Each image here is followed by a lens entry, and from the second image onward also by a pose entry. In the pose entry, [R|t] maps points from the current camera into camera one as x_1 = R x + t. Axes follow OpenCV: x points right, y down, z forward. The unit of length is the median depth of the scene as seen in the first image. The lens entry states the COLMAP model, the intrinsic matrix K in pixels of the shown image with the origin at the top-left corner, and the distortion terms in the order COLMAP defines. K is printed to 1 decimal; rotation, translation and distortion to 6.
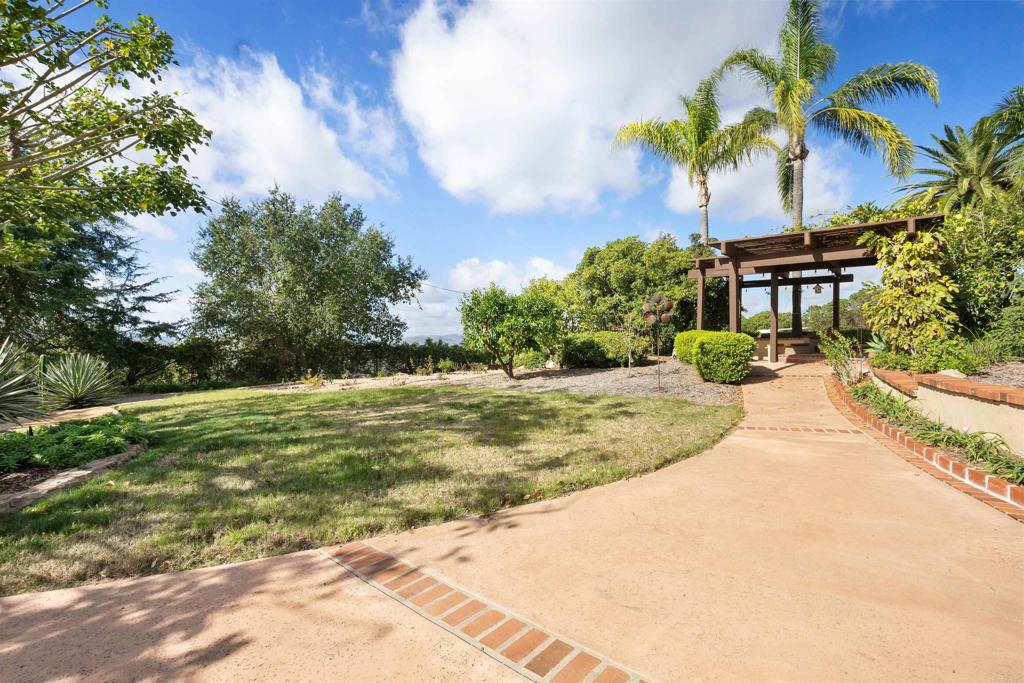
lens RADIAL K [[466.6, 0, 512.3], [0, 466.6, 339.2], [0, 0, 1]] dist [-0.005275, 0.000000]
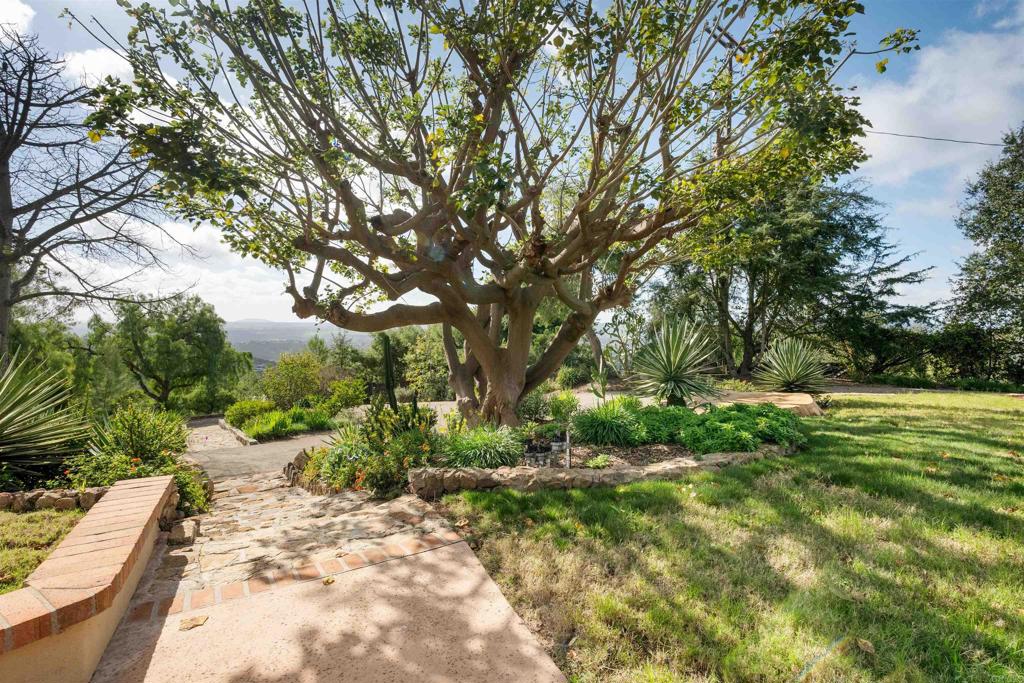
lens RADIAL K [[466.6, 0, 512.3], [0, 466.6, 339.2], [0, 0, 1]] dist [-0.005275, 0.000000]
pose [[0.166062, 0.028494, -0.985704, -0.020812], [-0.004460, 0.999594, 0.028144, 0.004452], [0.986105, -0.000278, 0.166122, 0.122182]]
